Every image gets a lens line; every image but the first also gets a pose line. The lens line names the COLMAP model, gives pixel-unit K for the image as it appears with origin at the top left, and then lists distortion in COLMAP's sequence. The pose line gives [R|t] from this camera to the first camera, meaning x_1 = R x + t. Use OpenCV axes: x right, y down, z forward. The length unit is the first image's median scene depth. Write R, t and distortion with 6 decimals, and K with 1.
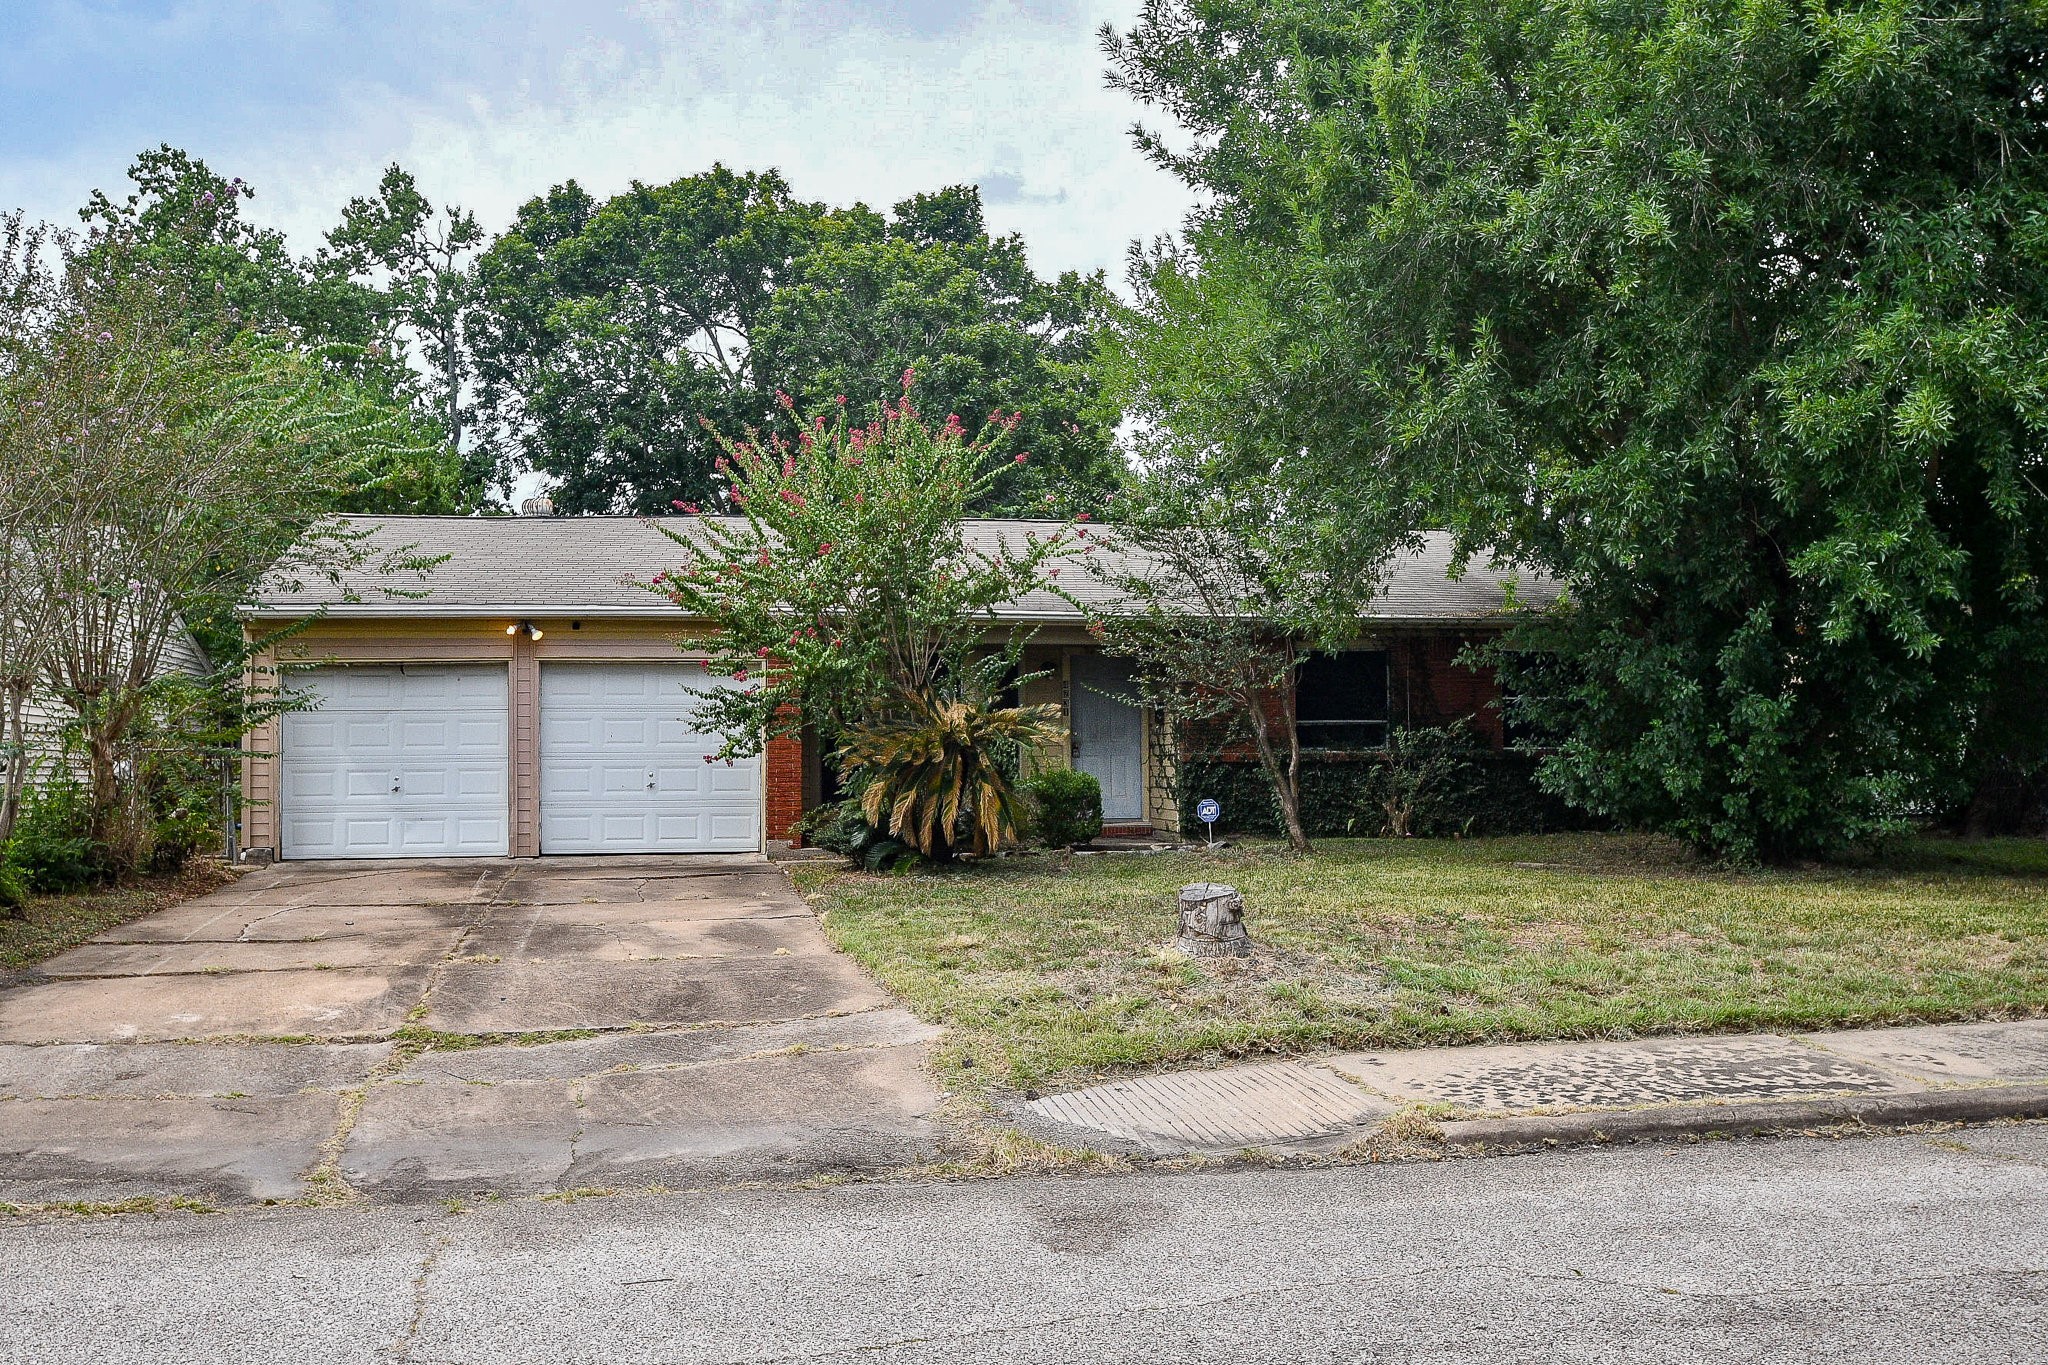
lens RADIAL K [[1555.8, 0, 980.2], [0, 1555.8, 679.7], [0, 0, 1]] dist [-0.030582, 0.009072]
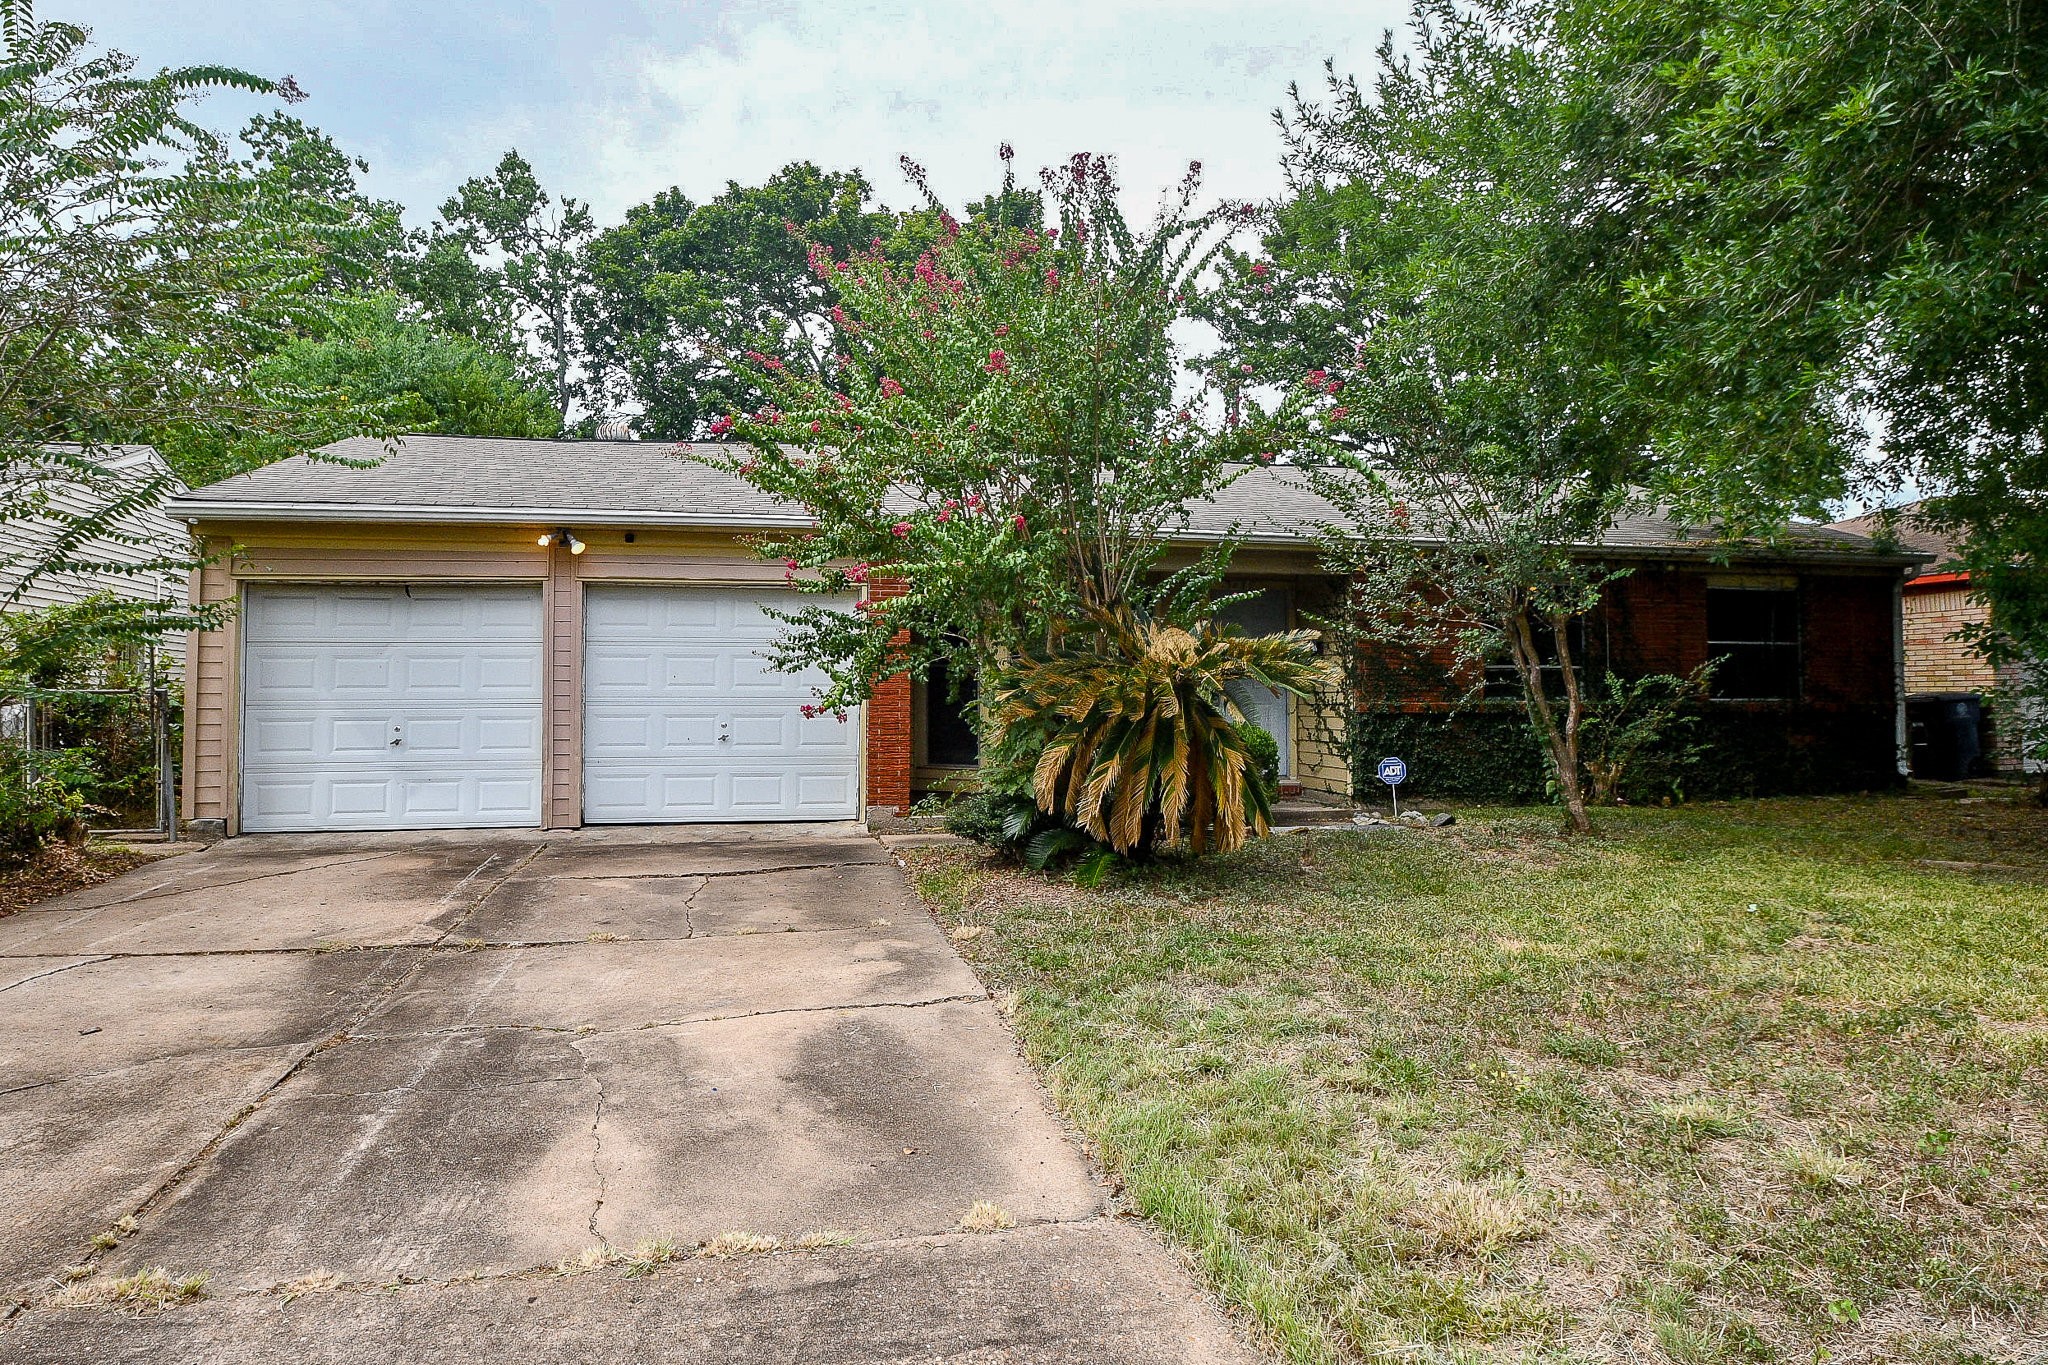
lens RADIAL K [[1085.7, 0, 1000.8], [0, 1085.7, 653.1], [0, 0, 1]] dist [-0.012769, -0.000426]
pose [[0.999867, 0.007371, 0.014575, -0.080464], [-0.007451, 0.999958, 0.005415, 0.020697], [-0.014534, -0.005523, 0.999879, 0.456646]]
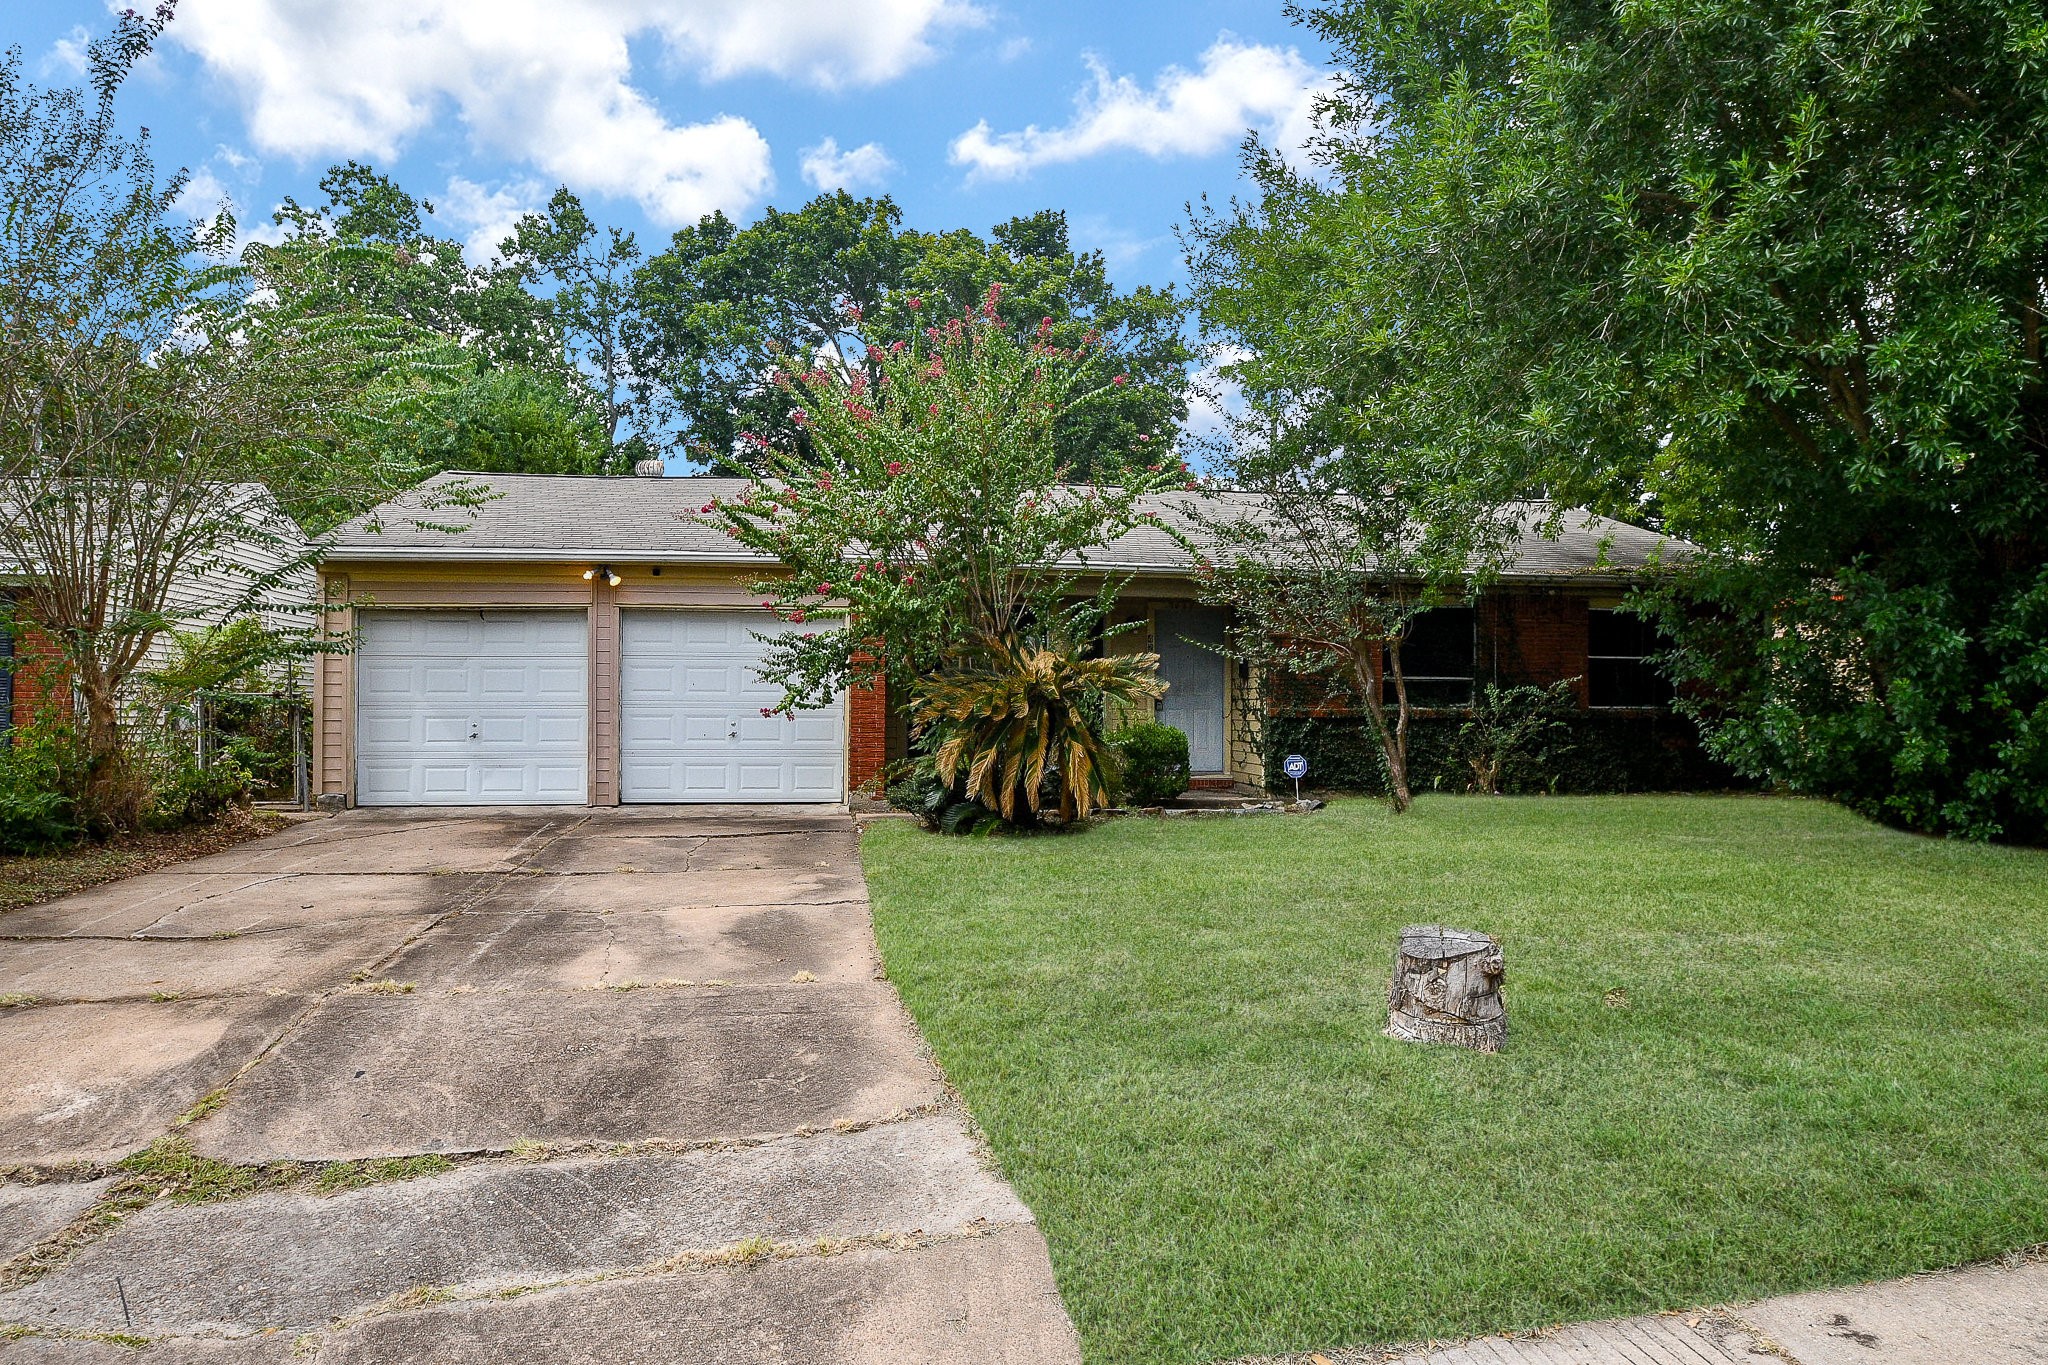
lens RADIAL K [[1149.3, 0, 1024.0], [0, 1149.3, 682.5], [0, 0, 1]] dist [-0.023085, 0.000770]
pose [[0.999474, 0.011187, -0.030432, -0.004988], [-0.010250, 0.999474, 0.030782, 0.010944], [0.030760, -0.030454, 0.999063, 0.289599]]
